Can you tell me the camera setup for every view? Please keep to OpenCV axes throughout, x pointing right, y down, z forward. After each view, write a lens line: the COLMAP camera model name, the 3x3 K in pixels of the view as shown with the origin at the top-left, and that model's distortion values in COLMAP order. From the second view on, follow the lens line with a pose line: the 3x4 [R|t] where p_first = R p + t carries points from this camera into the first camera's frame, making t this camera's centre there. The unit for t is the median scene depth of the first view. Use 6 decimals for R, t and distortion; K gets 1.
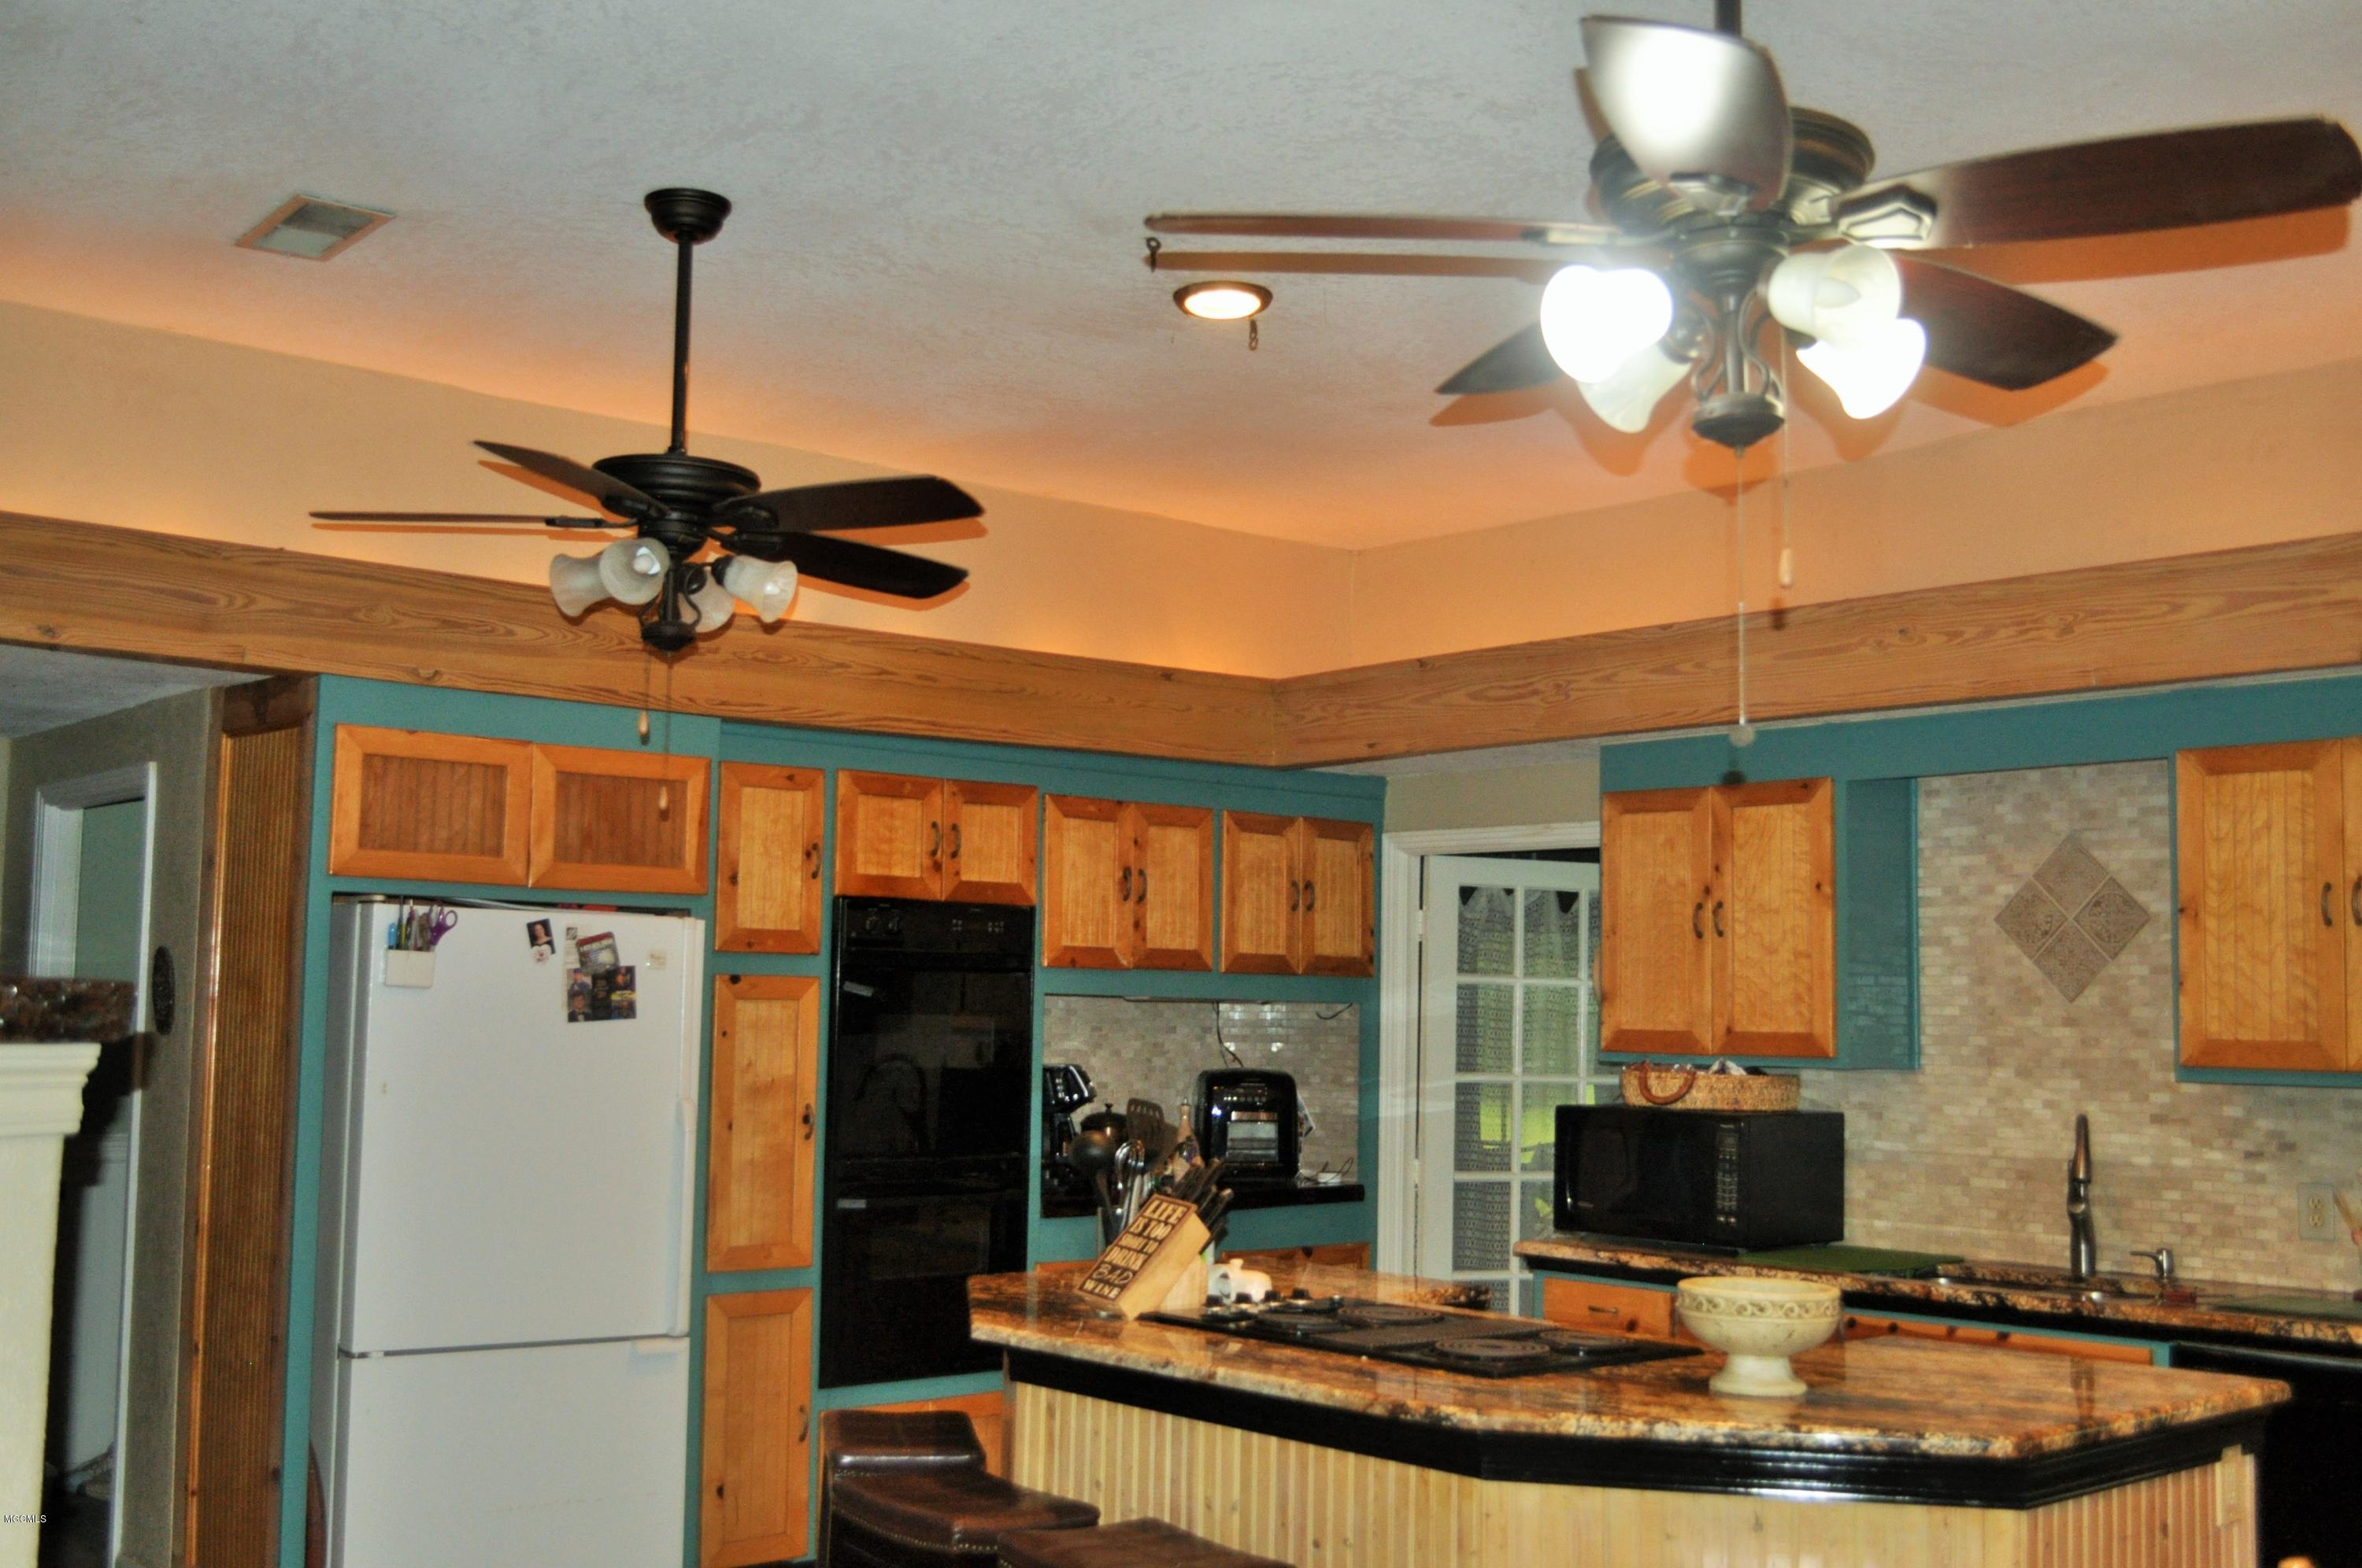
lens RADIAL K [[2441.2, 0, 1174.6], [0, 2441.2, 786.1], [0, 0, 1]] dist [-0.057101, 0.000000]
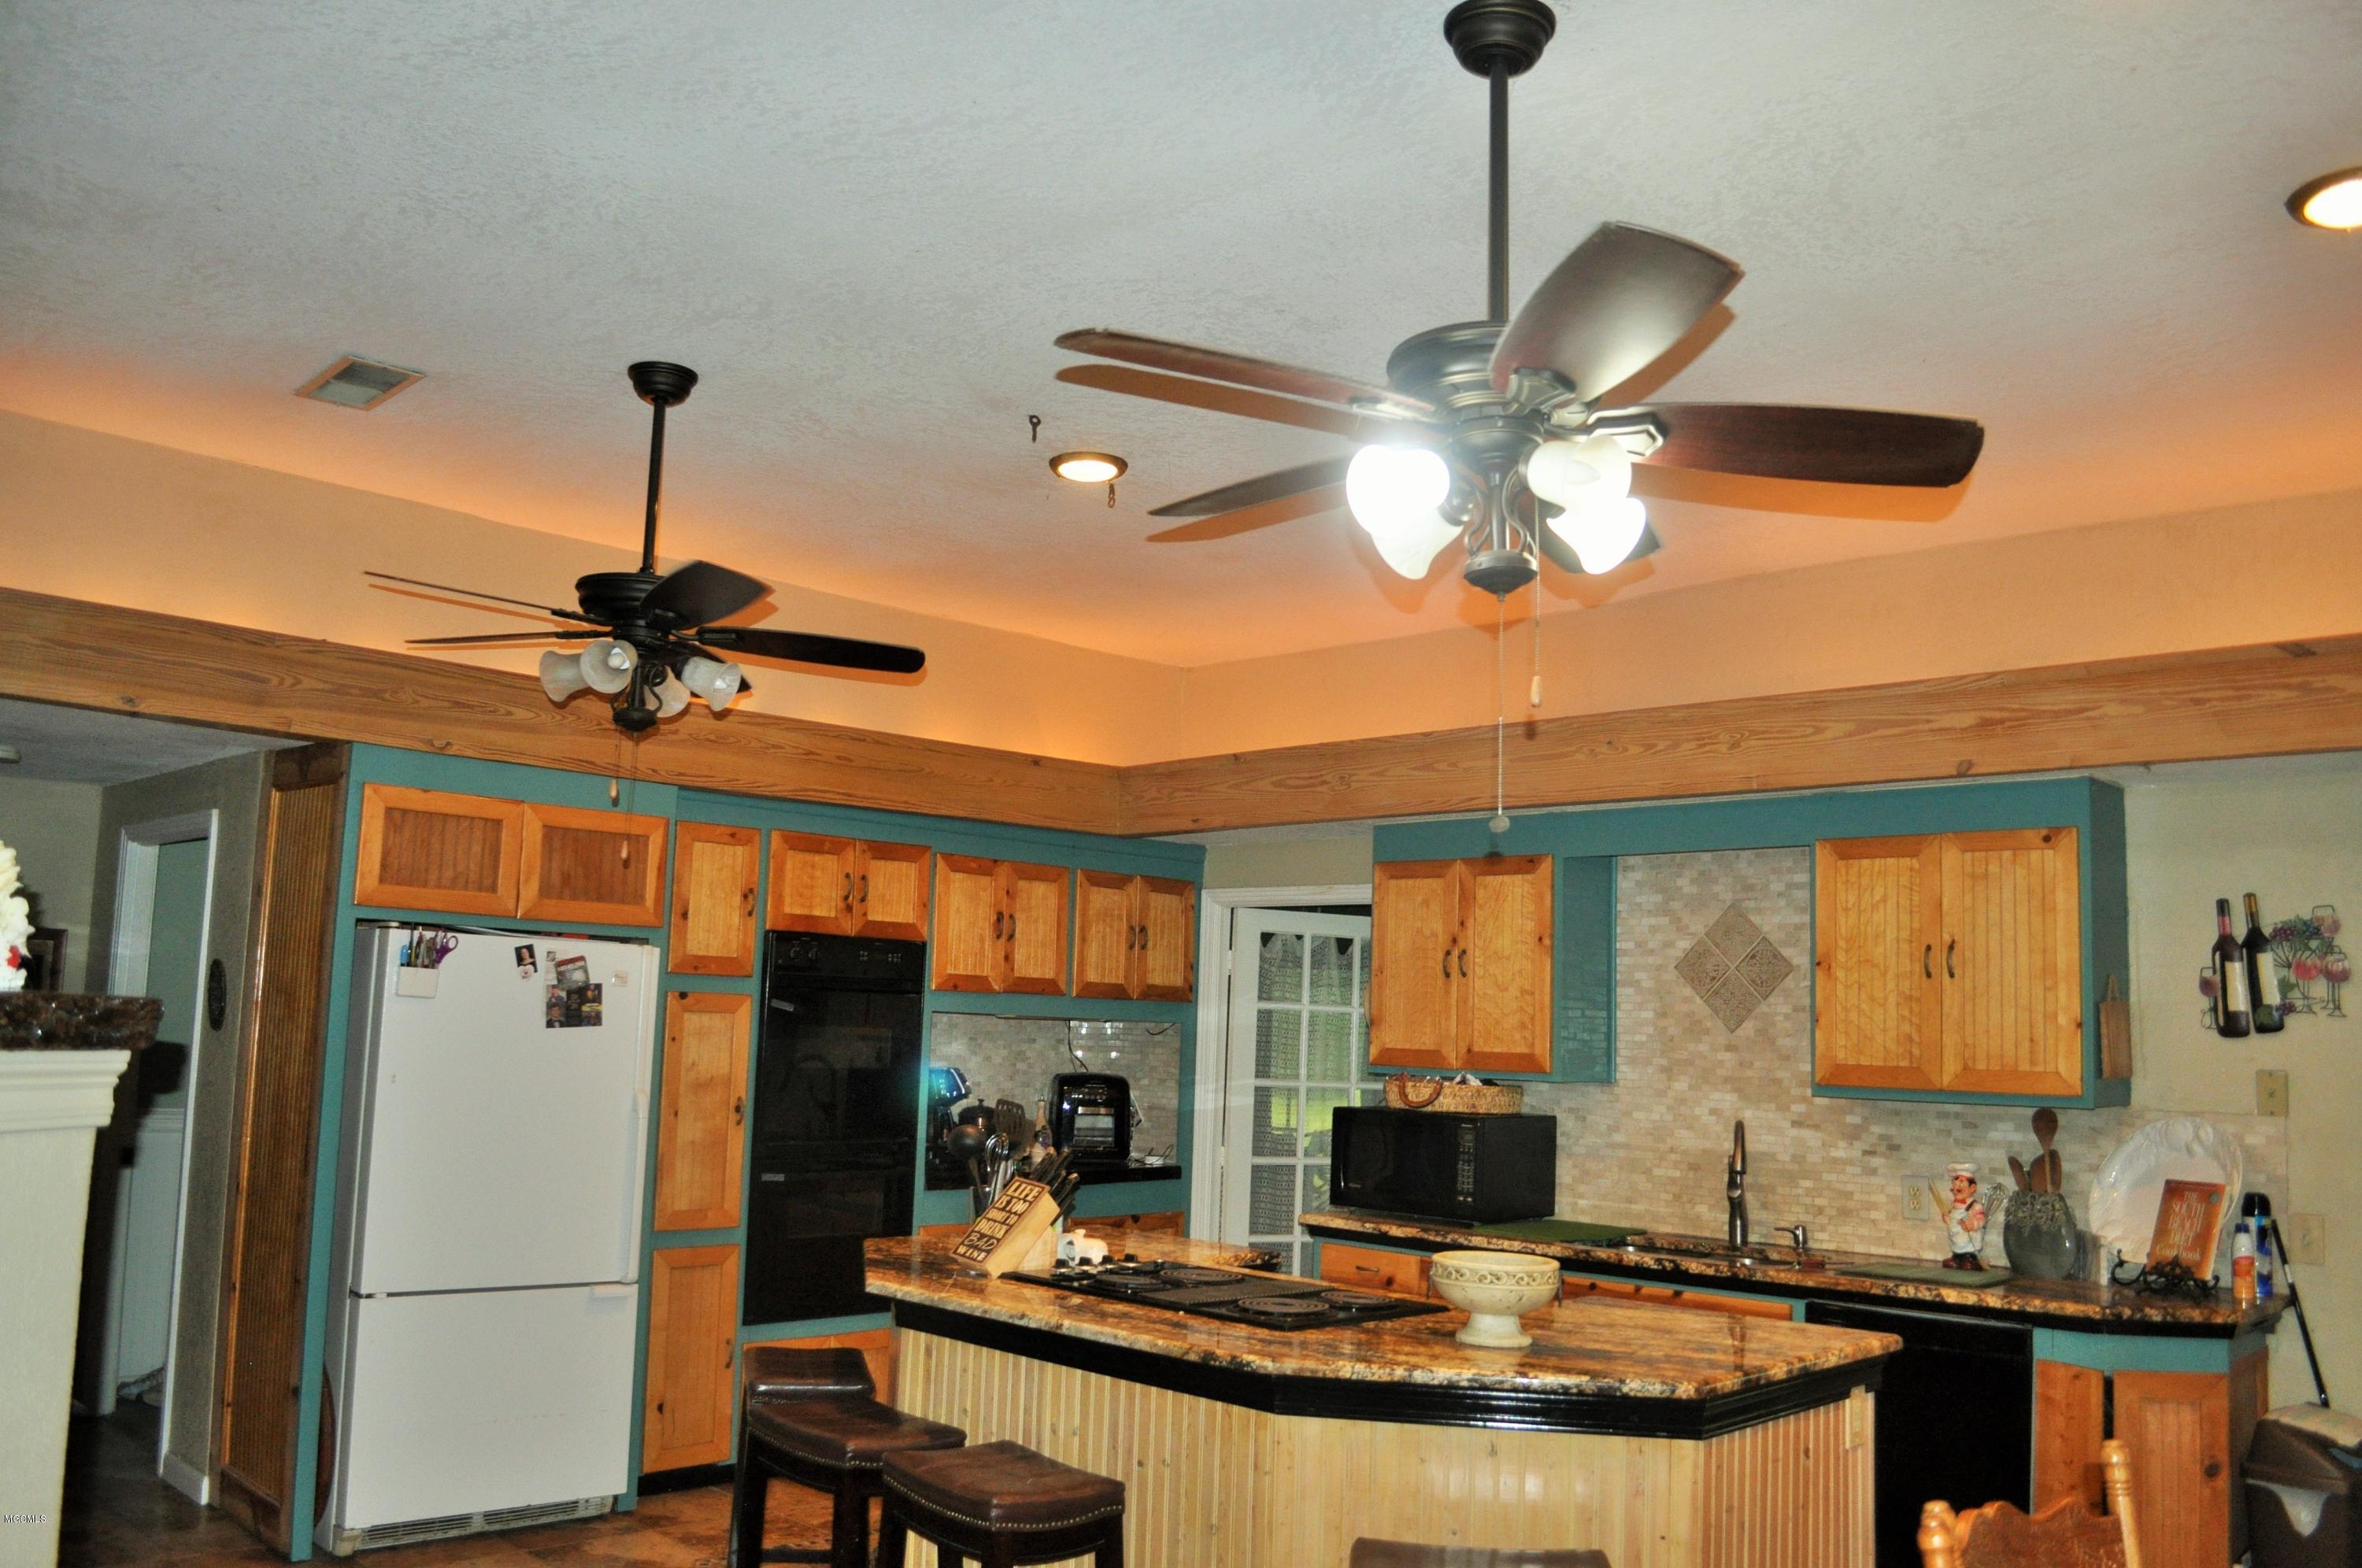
lens RADIAL K [[1884.2, 0, 1176.5], [0, 1884.2, 789.0], [0, 0, 1]] dist [-0.078252, 0.000259]
pose [[0.997040, 0.025928, 0.072375, -0.000872], [-0.023664, 0.999209, -0.031973, -0.001993], [-0.073146, 0.030165, 0.996865, 0.025703]]
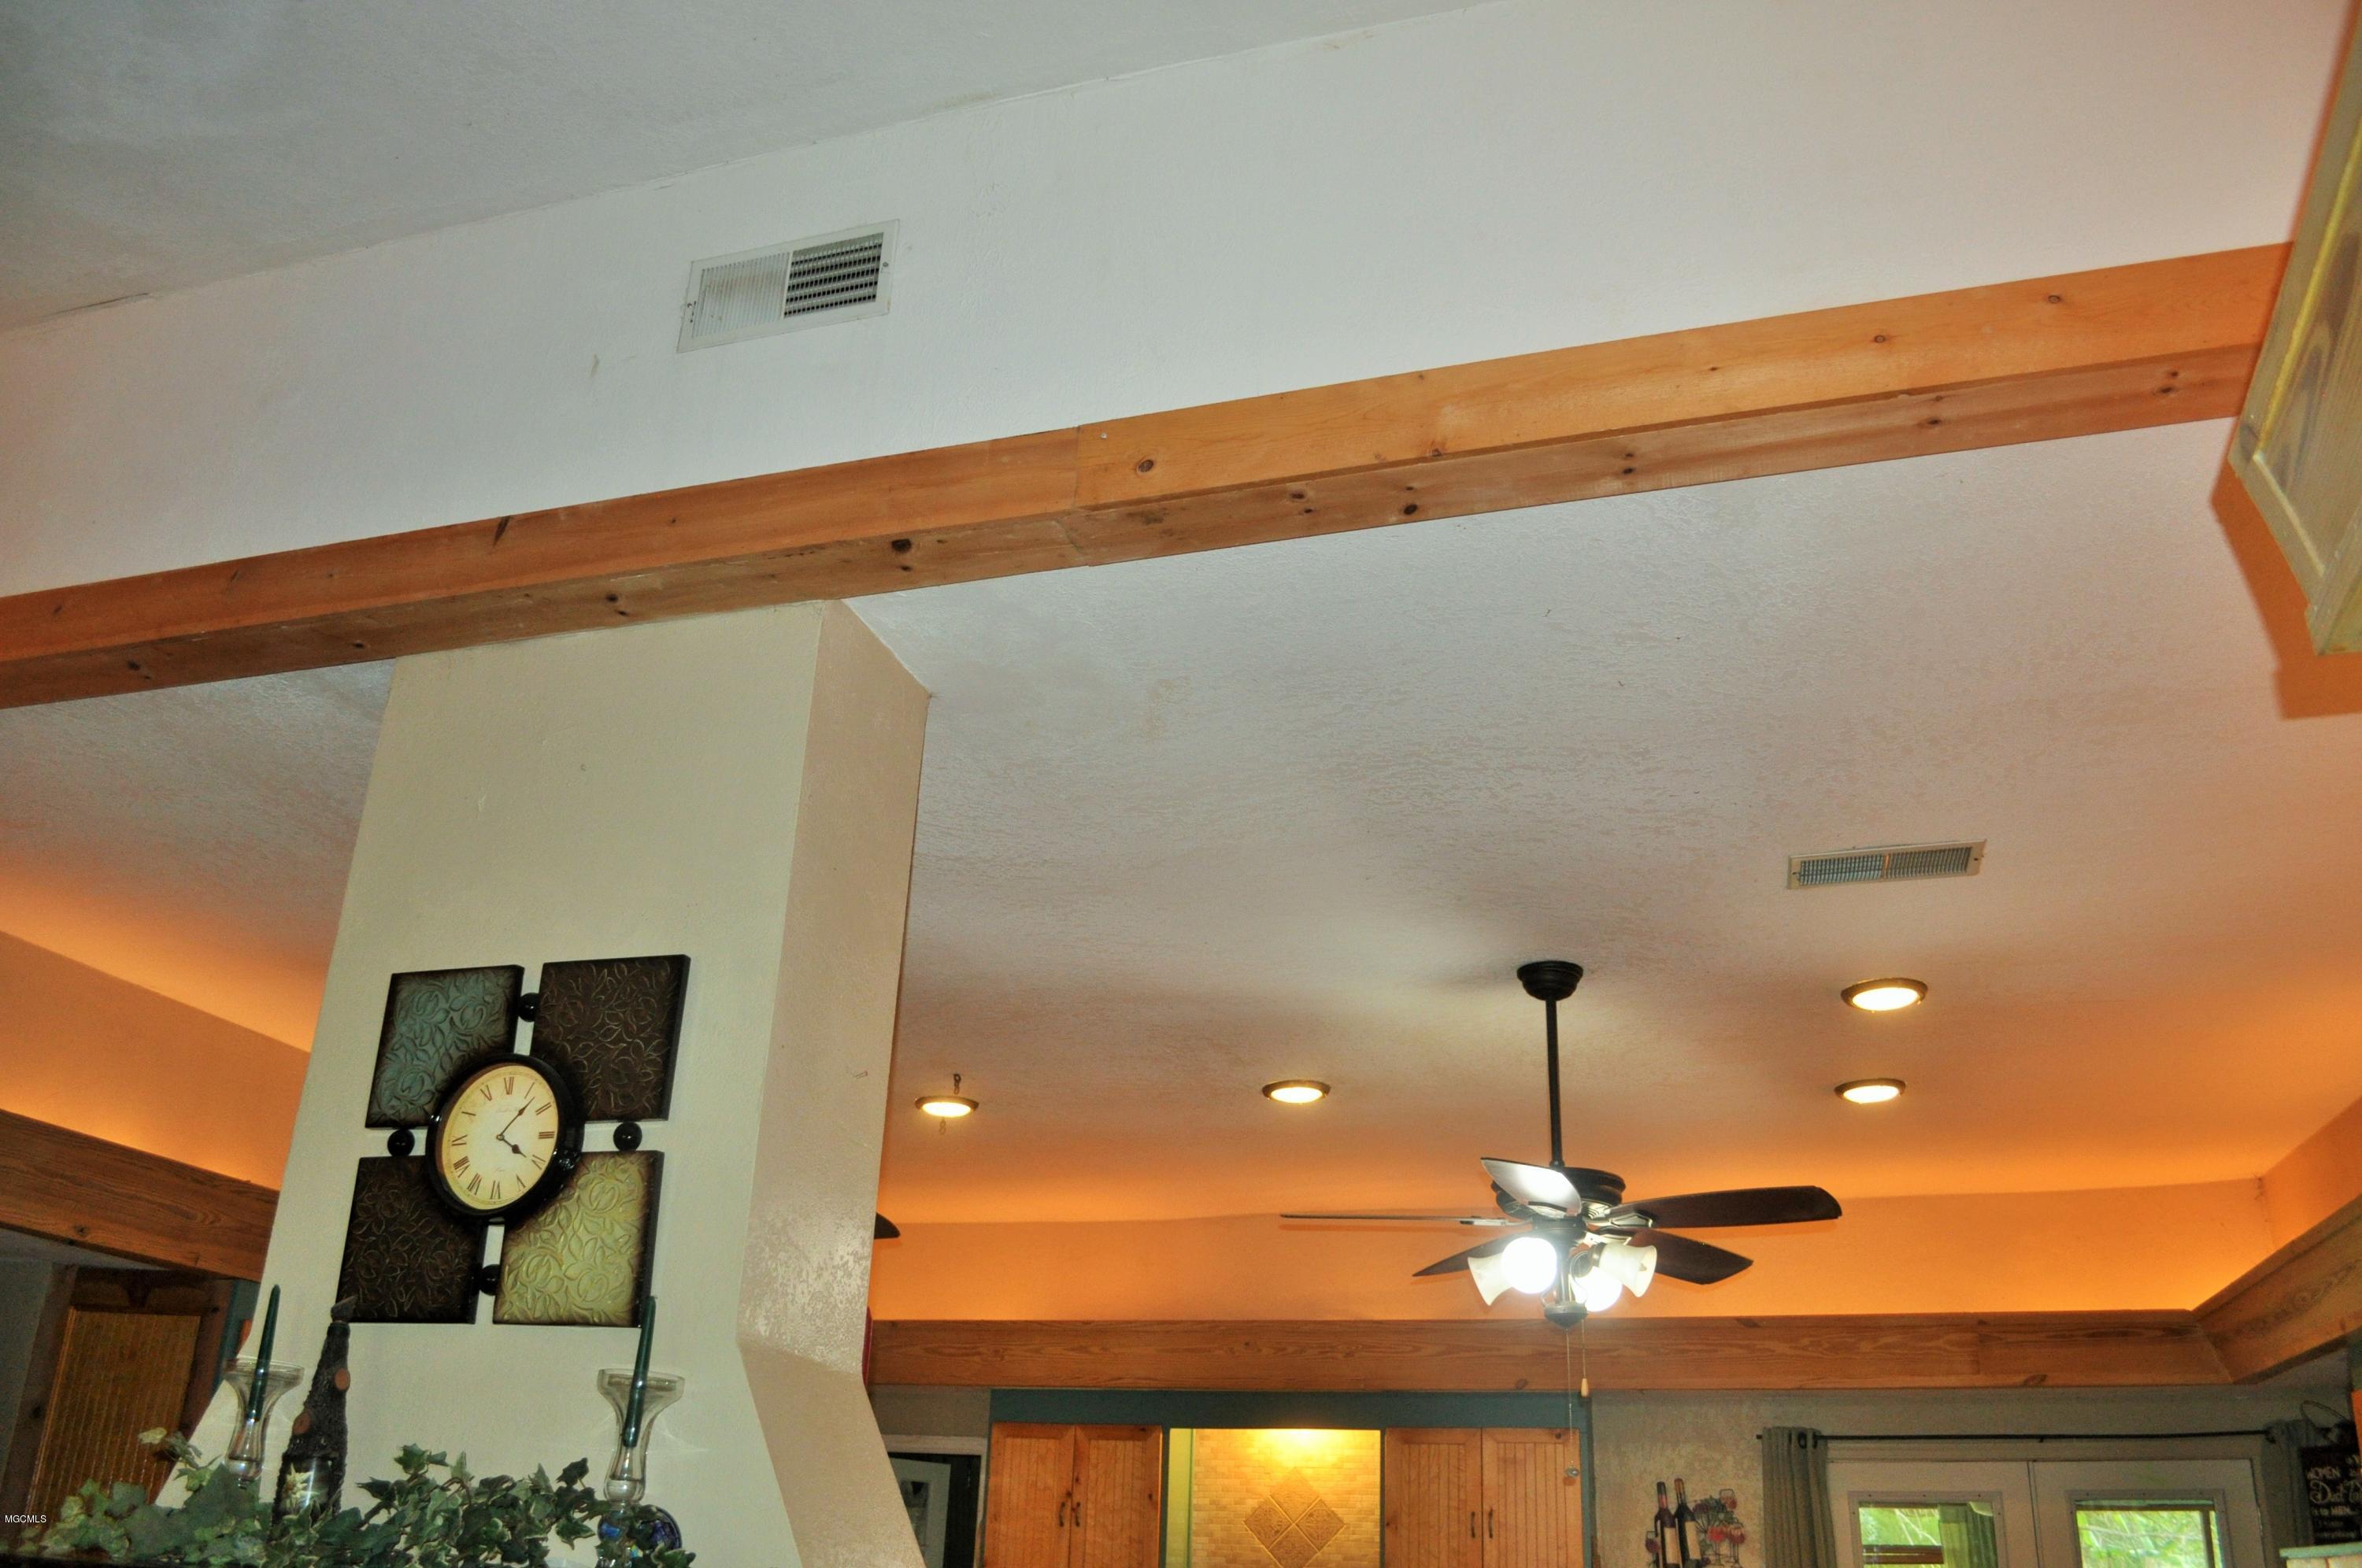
lens RADIAL K [[1884.2, 0, 1181.5], [0, 1884.2, 781.1], [0, 0, 1]] dist [-0.078252, 0.000259]
pose [[0.839553, 0.222728, 0.495523, -0.481776], [-0.071065, 0.949285, -0.306281, -0.035292], [-0.538610, 0.221925, 0.812803, -0.113771]]
